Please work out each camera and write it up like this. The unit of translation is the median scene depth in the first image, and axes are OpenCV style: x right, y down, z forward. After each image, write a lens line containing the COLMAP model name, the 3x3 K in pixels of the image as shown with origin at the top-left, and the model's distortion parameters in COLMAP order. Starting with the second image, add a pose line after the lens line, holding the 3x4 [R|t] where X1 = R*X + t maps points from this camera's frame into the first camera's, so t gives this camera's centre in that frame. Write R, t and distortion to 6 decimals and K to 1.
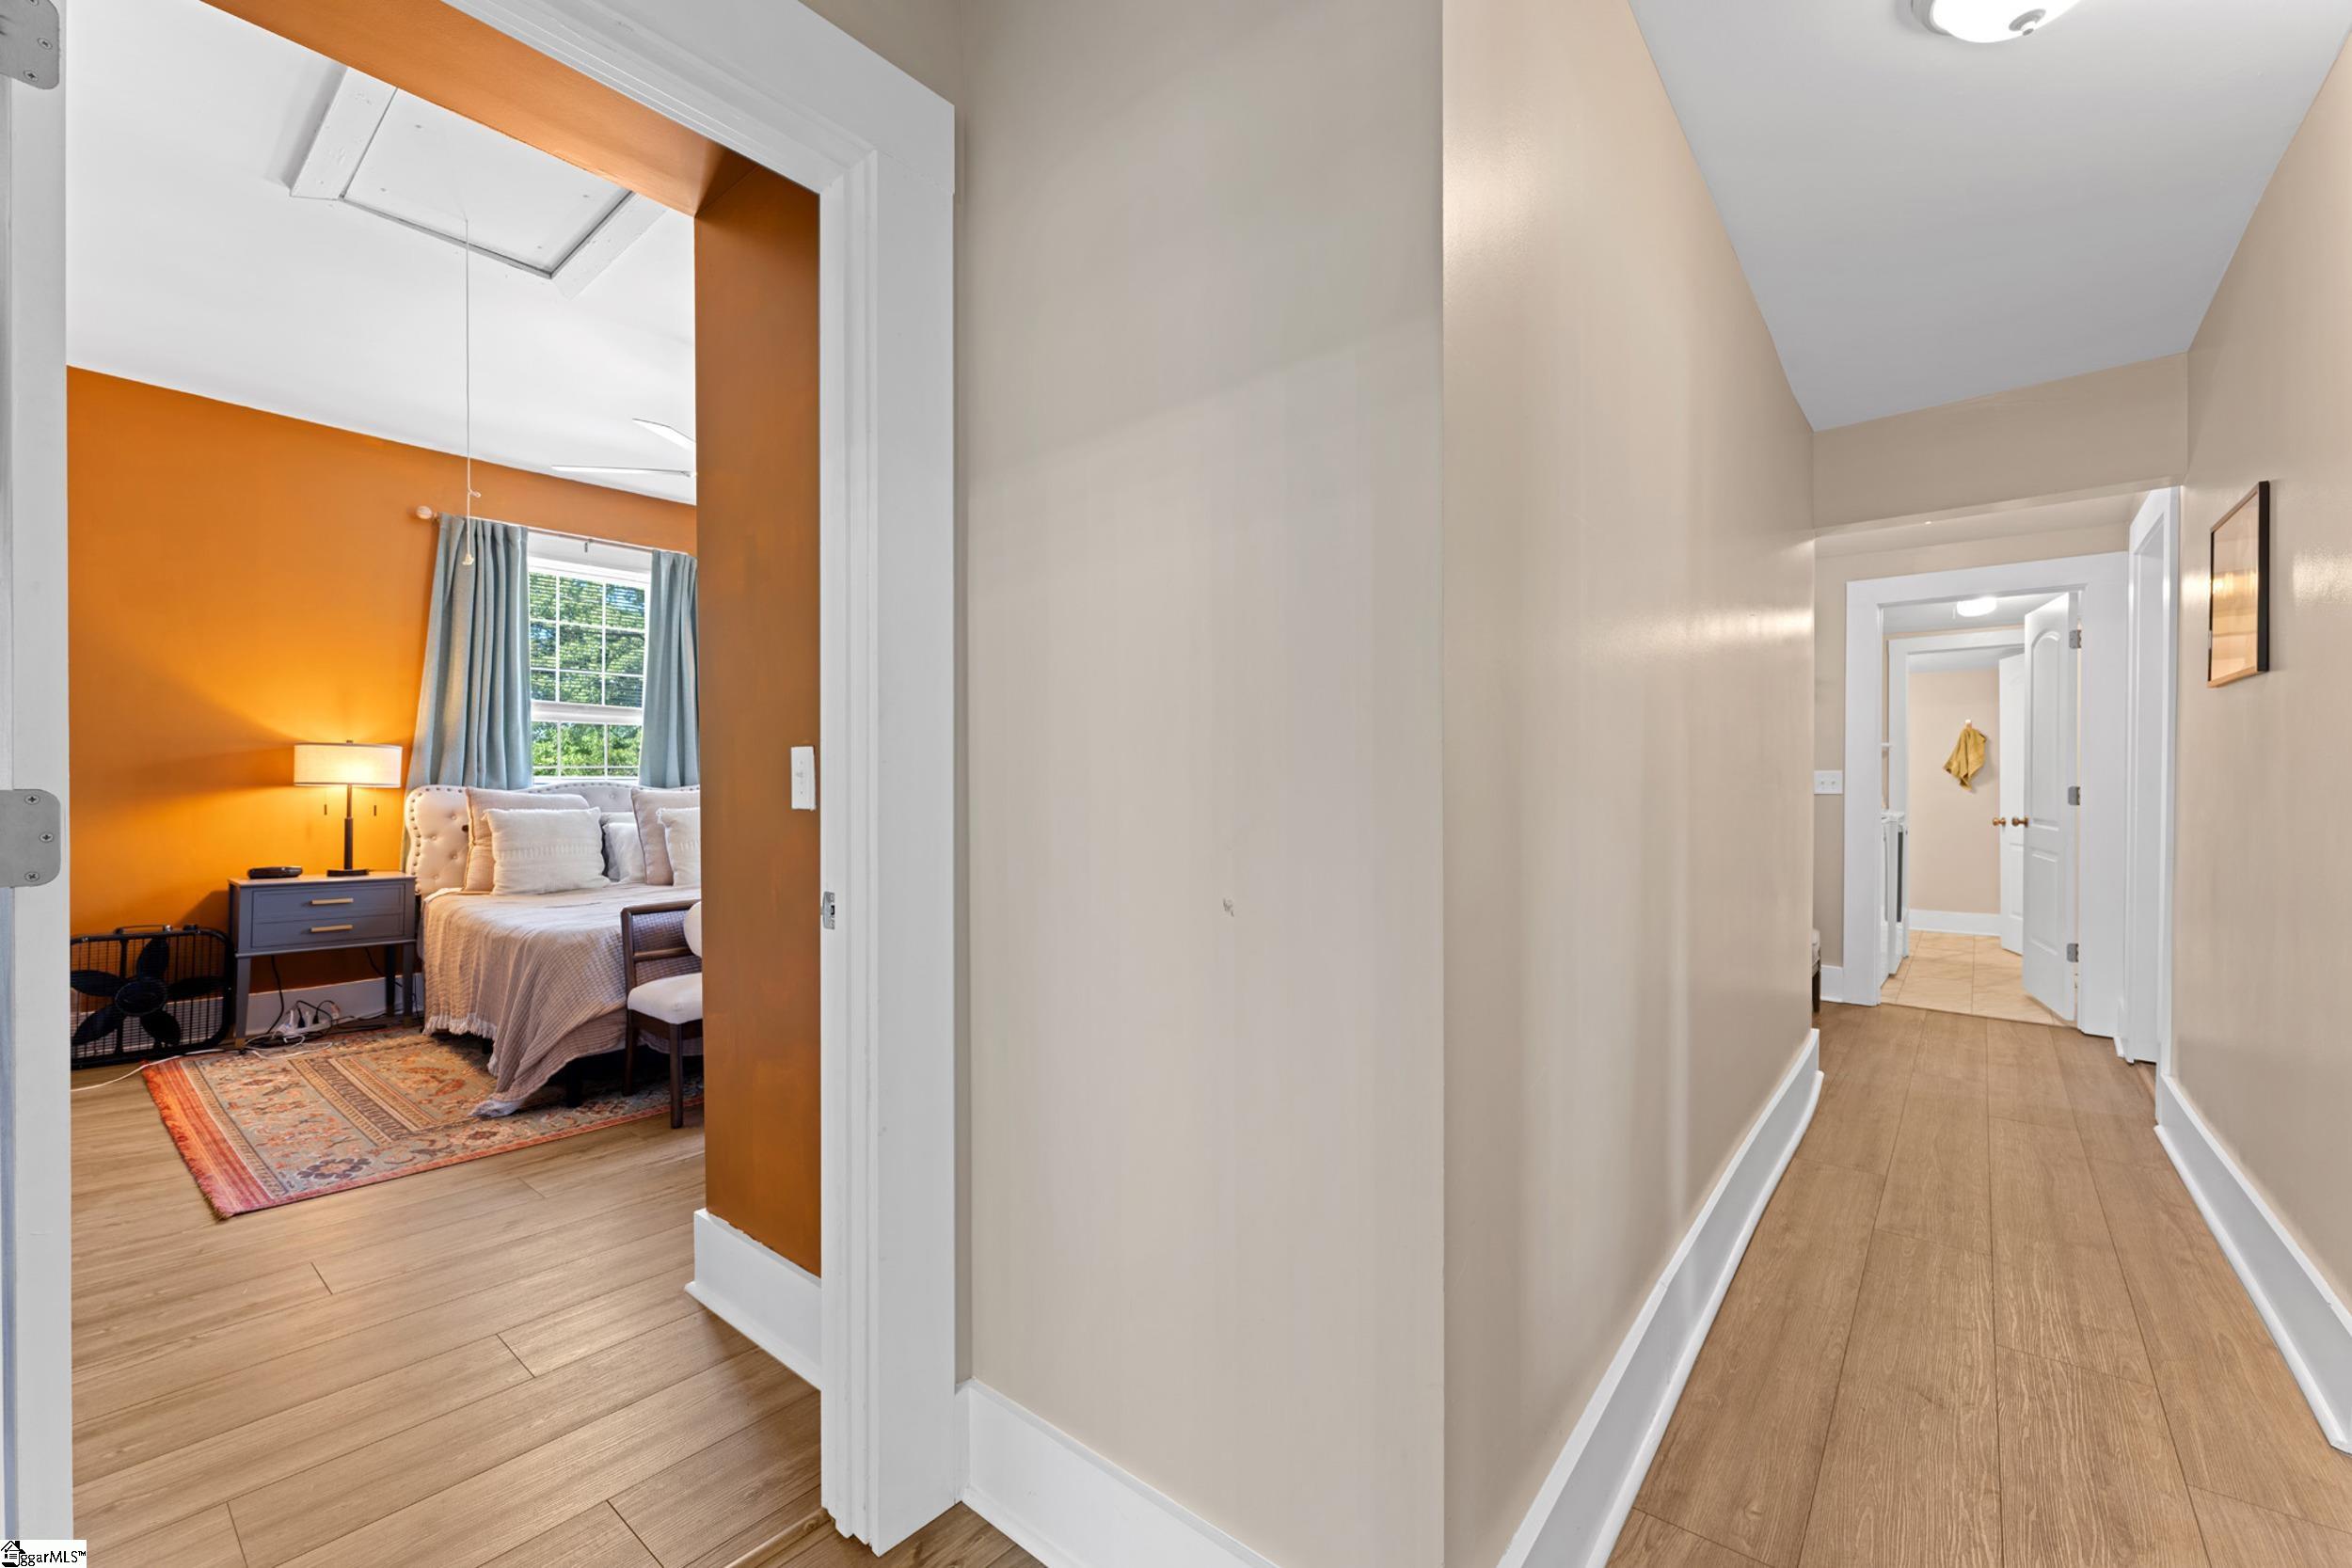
lens RADIAL K [[957.7, 0, 1184.2], [0, 957.7, 773.5], [0, 0, 1]] dist [-0.001858, 0.000616]
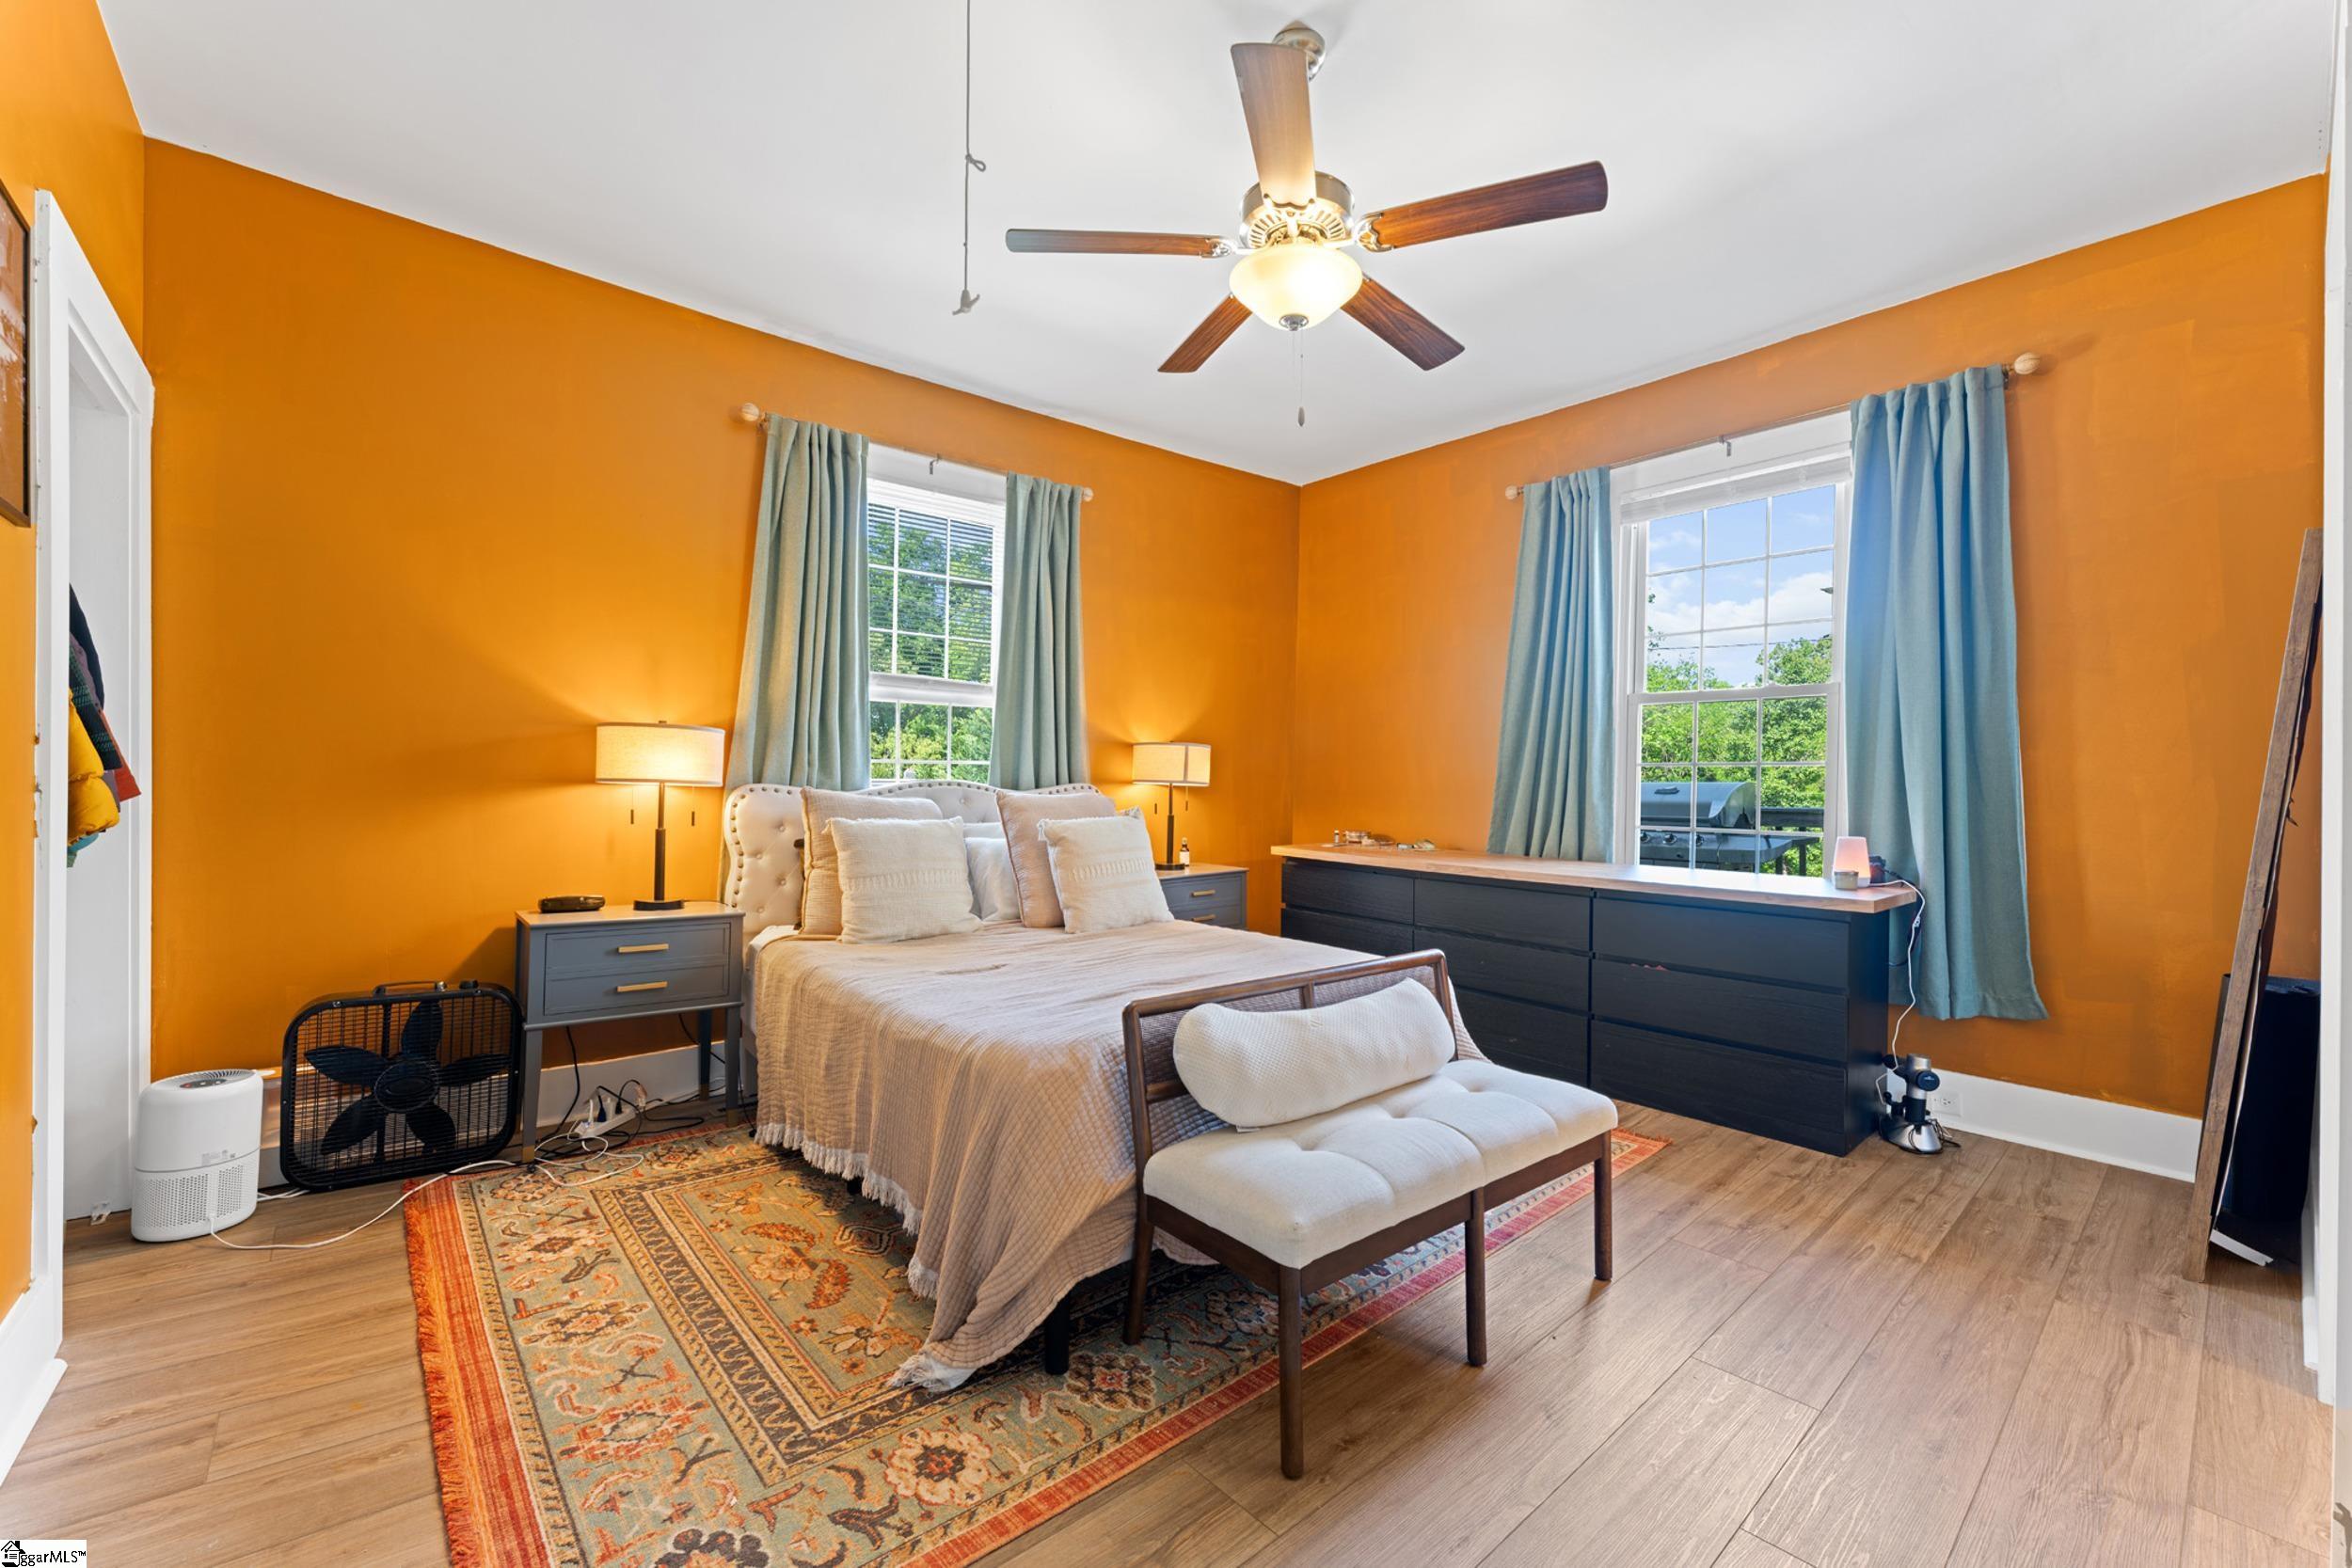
lens RADIAL K [[957.7, 0, 1182.3], [0, 957.7, 770.8], [0, 0, 1]] dist [-0.001858, 0.000616]
pose [[0.984768, 0.003983, -0.173829, -0.383867], [-0.005134, 0.999968, -0.006177, 0.005490], [0.173798, 0.006975, 0.984757, 0.380499]]
